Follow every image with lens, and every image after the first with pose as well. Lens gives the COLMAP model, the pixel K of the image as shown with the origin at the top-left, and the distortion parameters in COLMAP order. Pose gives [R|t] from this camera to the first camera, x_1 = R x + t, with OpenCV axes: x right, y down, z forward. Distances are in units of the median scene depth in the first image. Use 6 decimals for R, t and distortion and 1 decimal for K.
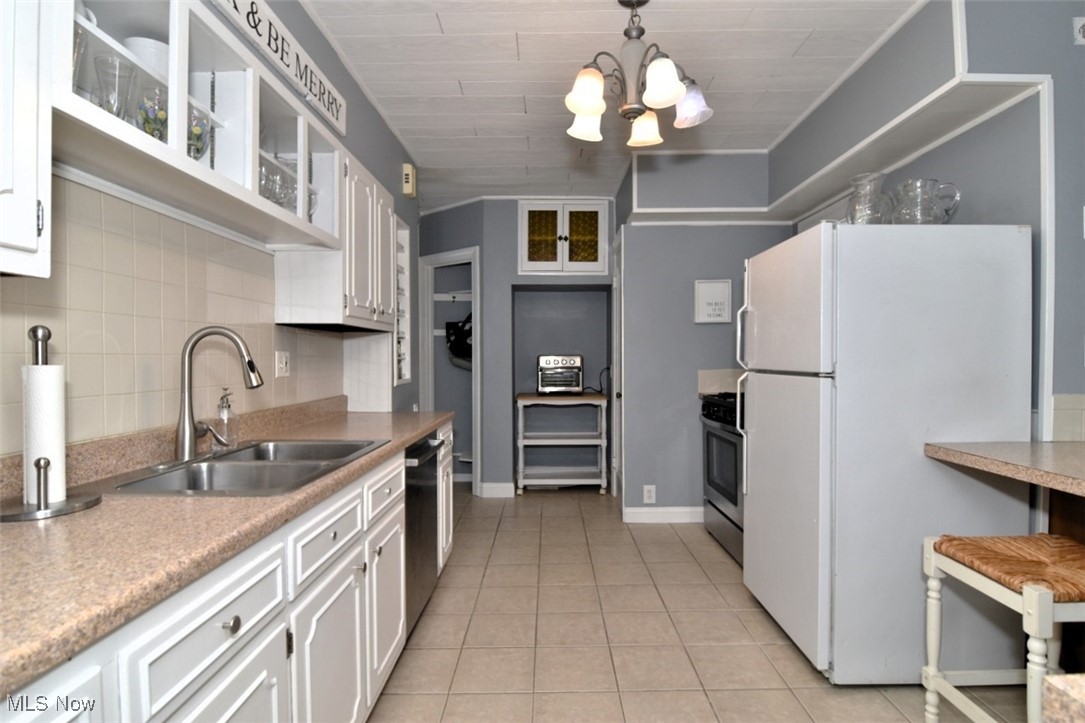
lens RADIAL K [[535.7, 0, 544.8], [0, 535.7, 364.3], [0, 0, 1]] dist [-0.016255, -0.000475]
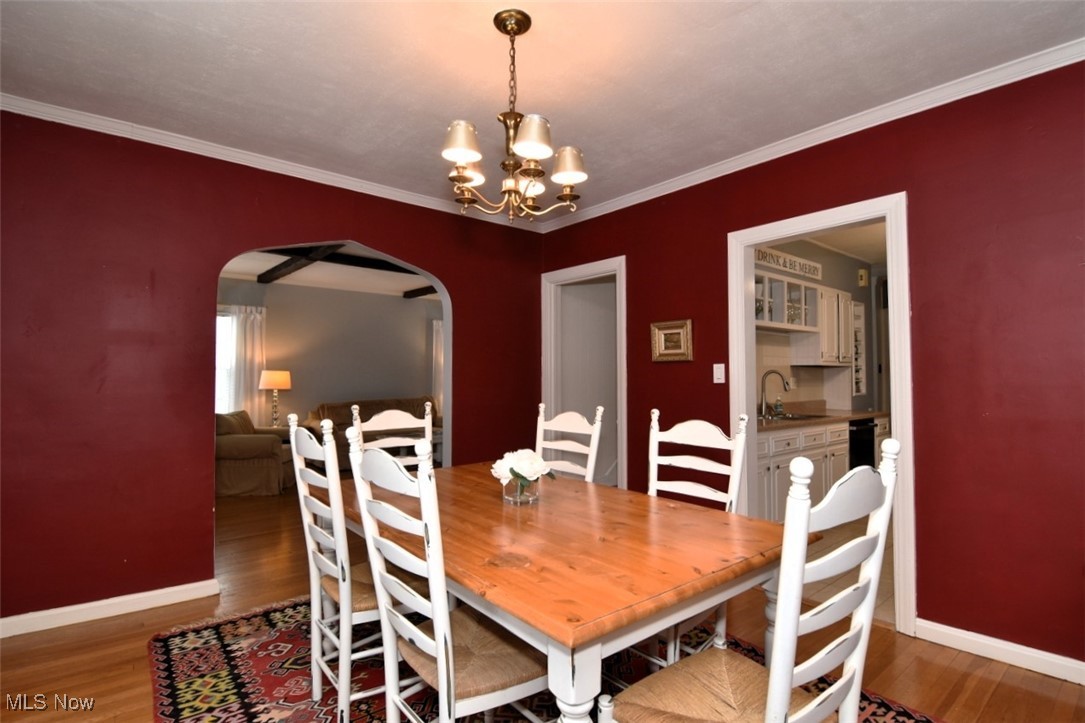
lens RADIAL K [[539.7, 0, 542.5], [0, 539.7, 361.5], [0, 0, 1]] dist [-0.001461, -0.000191]
pose [[0.650493, -0.021425, -0.759210, 0.467261], [-0.009585, 0.999291, -0.036412, -0.000172], [0.759452, 0.030963, 0.649826, -1.094151]]
